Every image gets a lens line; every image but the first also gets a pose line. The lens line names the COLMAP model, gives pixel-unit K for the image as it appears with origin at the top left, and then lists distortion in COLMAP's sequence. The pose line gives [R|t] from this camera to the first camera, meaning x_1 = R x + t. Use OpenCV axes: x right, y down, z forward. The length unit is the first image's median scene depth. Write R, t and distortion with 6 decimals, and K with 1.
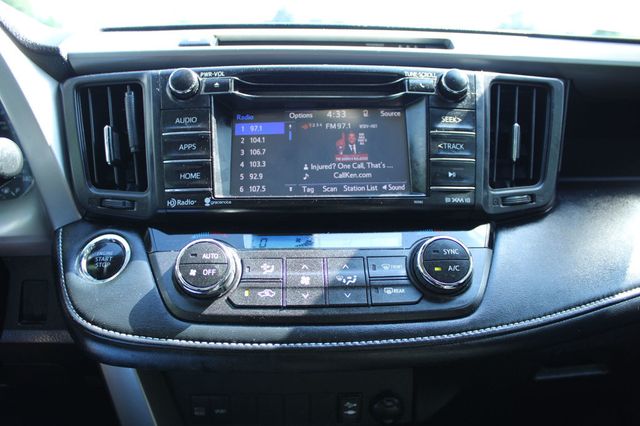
lens RADIAL K [[544.9, 0, 313.1], [0, 544.9, 214.7], [0, 0, 1]] dist [-0.153889, 0.116329]
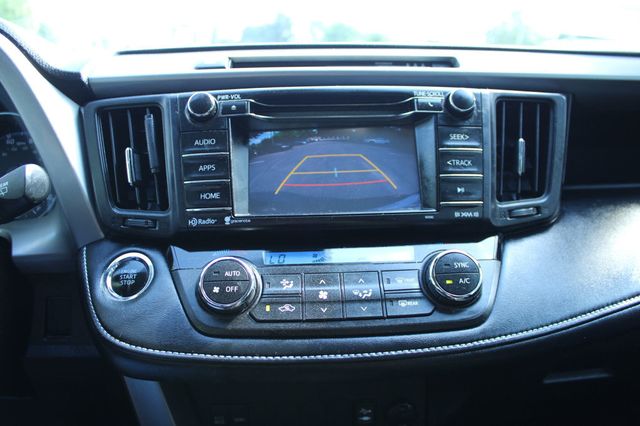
lens RADIAL K [[544.9, 0, 317.3], [0, 544.9, 212.9], [0, 0, 1]] dist [-0.153889, 0.116329]
pose [[0.999861, -0.016643, 0.000231, -0.020683], [0.016645, 0.999830, -0.007887, -0.025994], [-0.000100, 0.007889, 0.999969, -0.042980]]
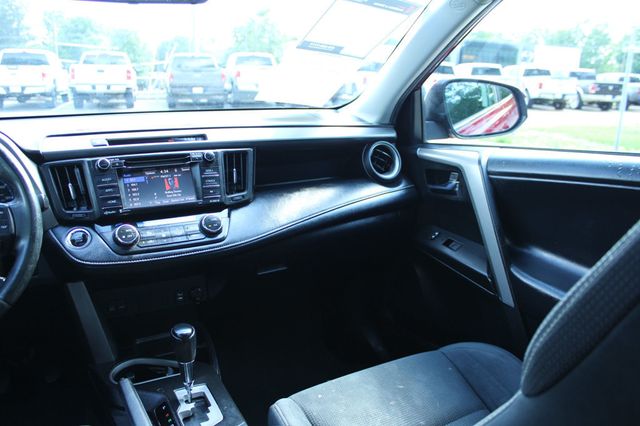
lens RADIAL K [[544.9, 0, 329.4], [0, 544.9, 212.0], [0, 0, 1]] dist [-0.153889, 0.116329]
pose [[0.893946, -0.103186, 0.436134, -0.394111], [0.101308, 0.994471, 0.027634, 0.010694], [-0.436574, 0.019481, 0.899458, -1.637683]]
